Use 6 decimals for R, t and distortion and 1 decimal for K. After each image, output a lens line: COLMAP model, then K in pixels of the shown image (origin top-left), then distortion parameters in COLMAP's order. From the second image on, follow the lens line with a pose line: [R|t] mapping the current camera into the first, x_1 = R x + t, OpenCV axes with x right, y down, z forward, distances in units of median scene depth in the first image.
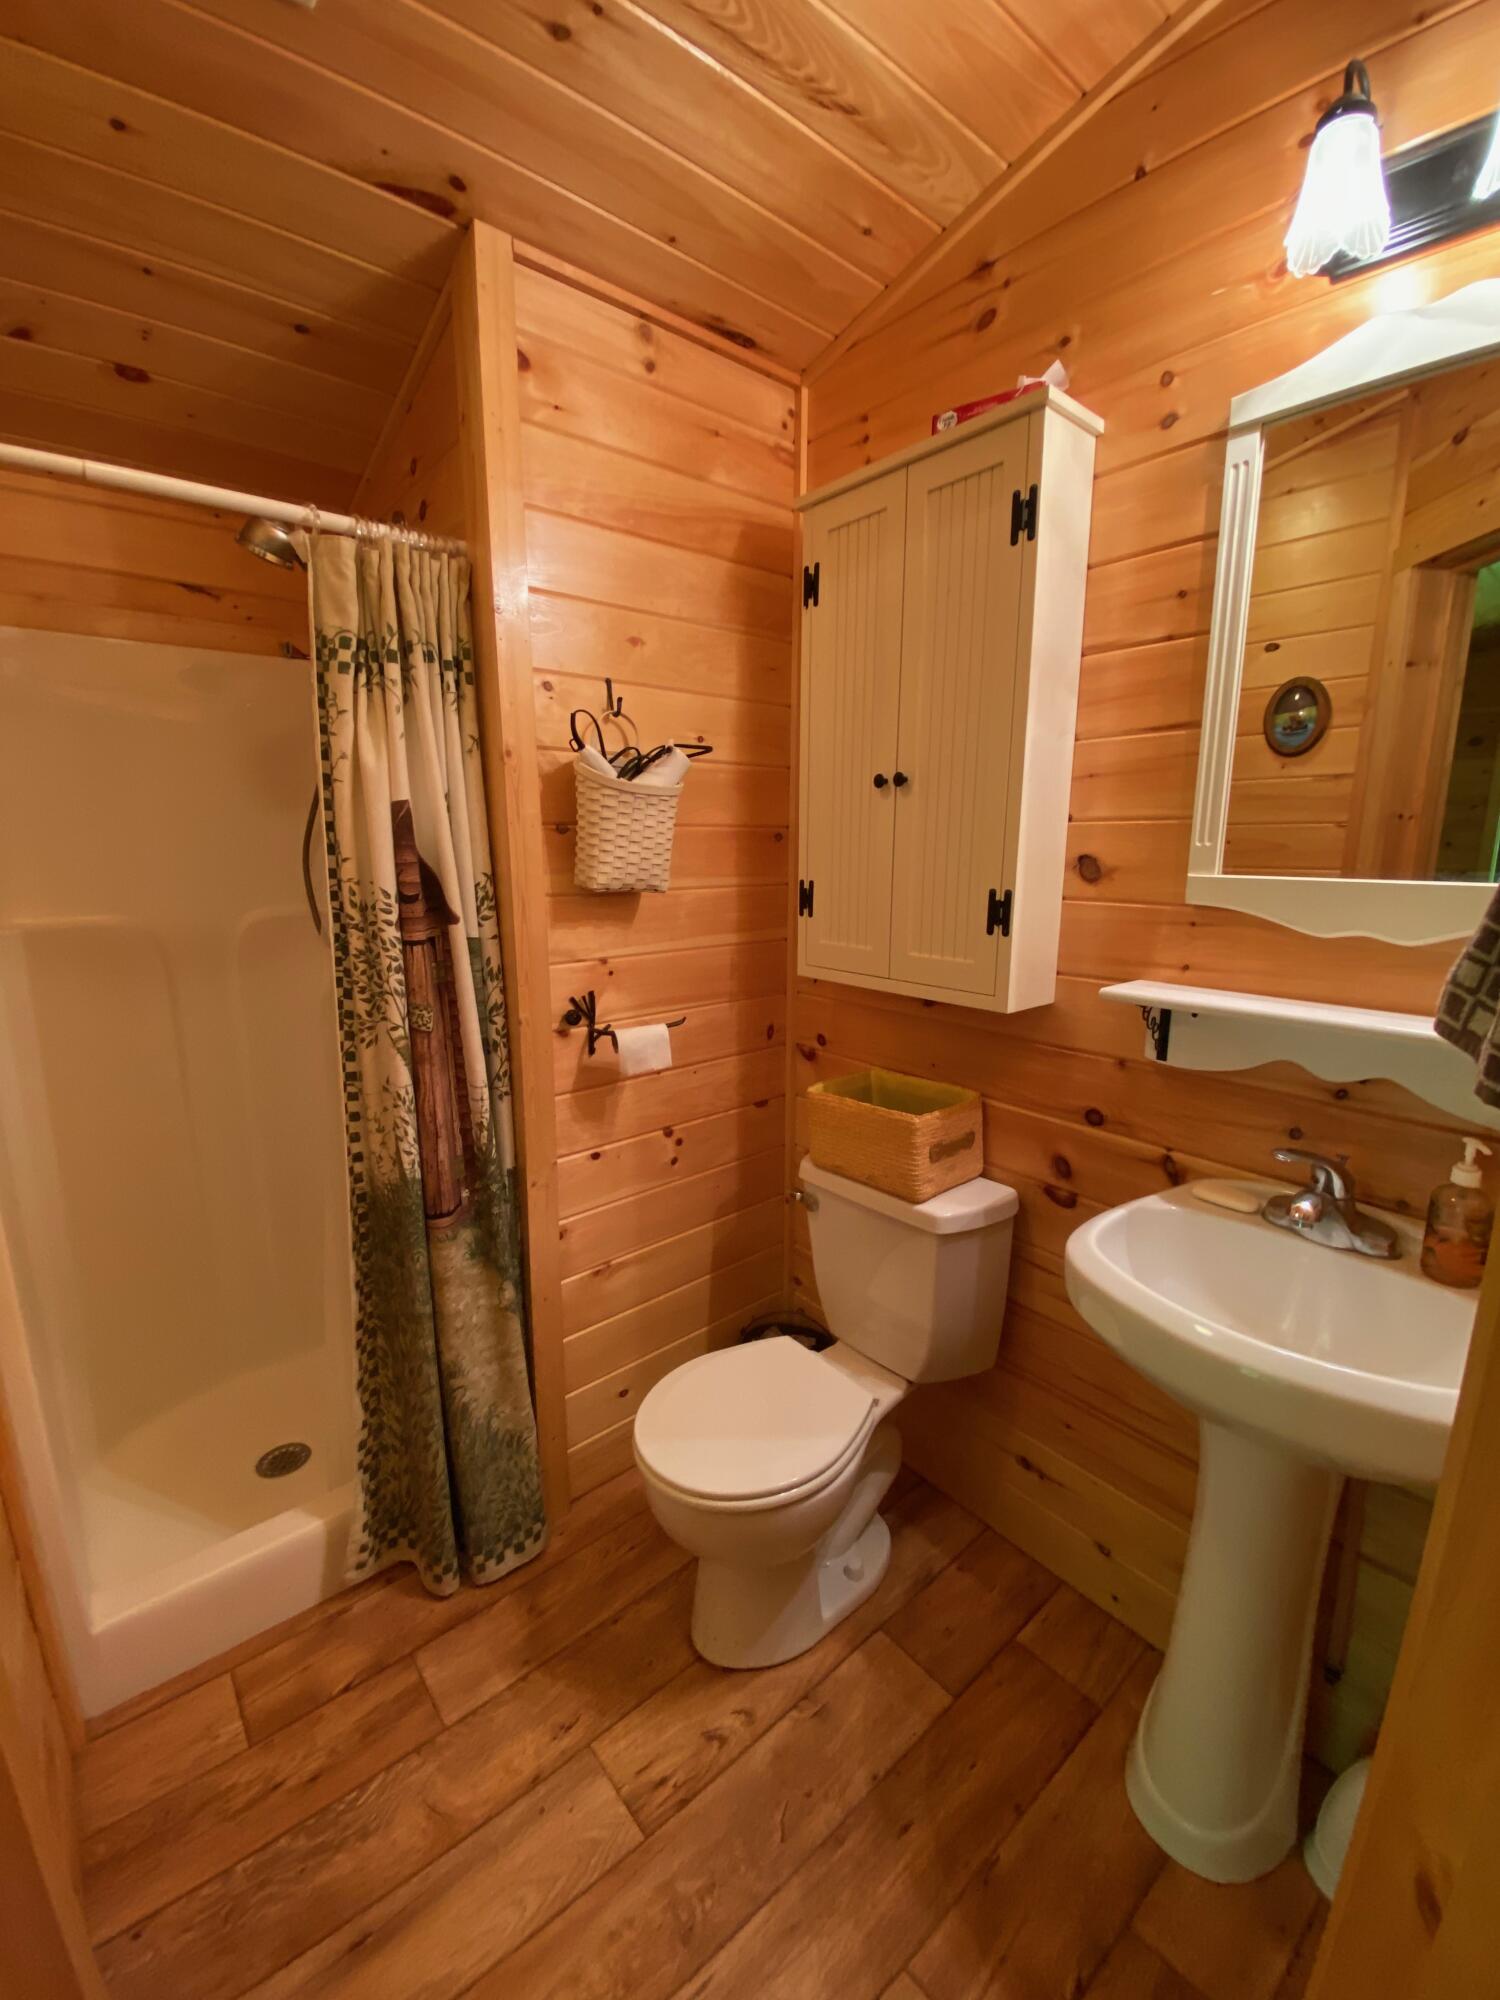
lens RADIAL K [[812.6, 0, 750.0], [0, 812.6, 1000.0], [0, 0, 1]] dist [0.039771, -0.029593]
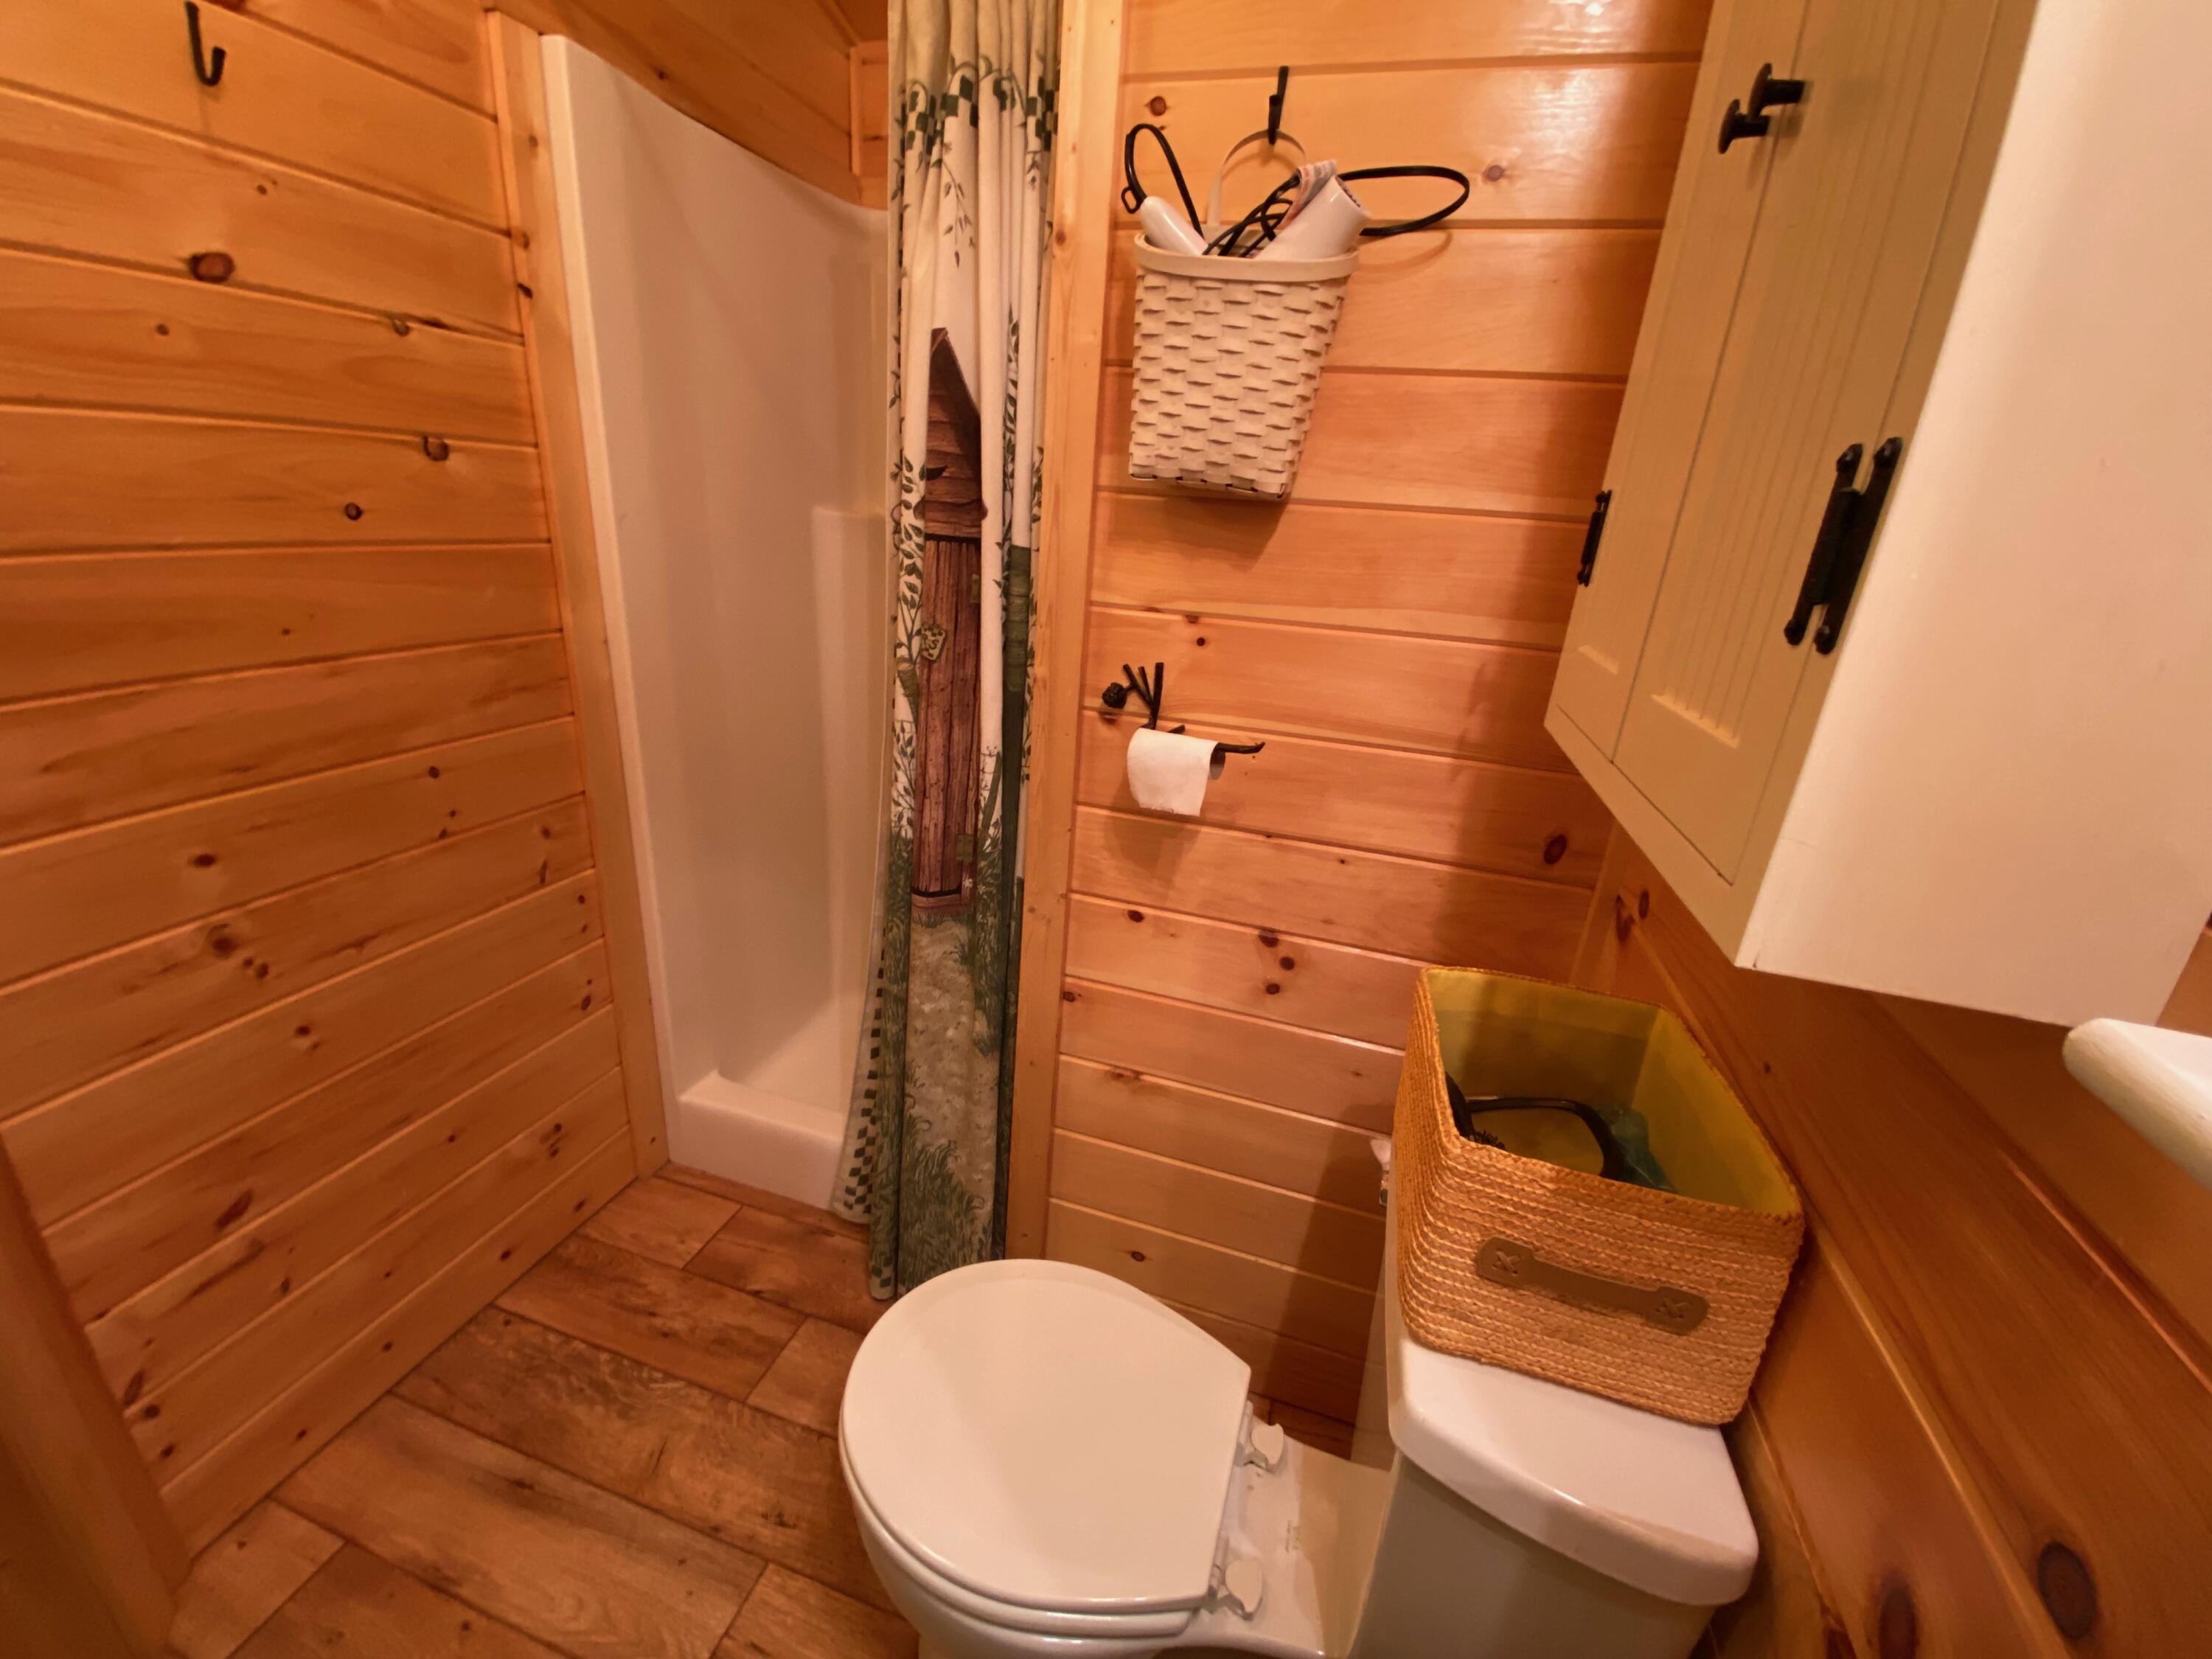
lens RADIAL K [[897.5, 0, 1098.4], [0, 897.5, 834.2], [0, 0, 1]] dist [0.031230, -0.028820]
pose [[0.533792, 0.323414, -0.781326, 0.408490], [-0.234815, 0.944325, 0.230461, -0.038920], [0.812360, 0.060449, 0.580015, 0.665775]]
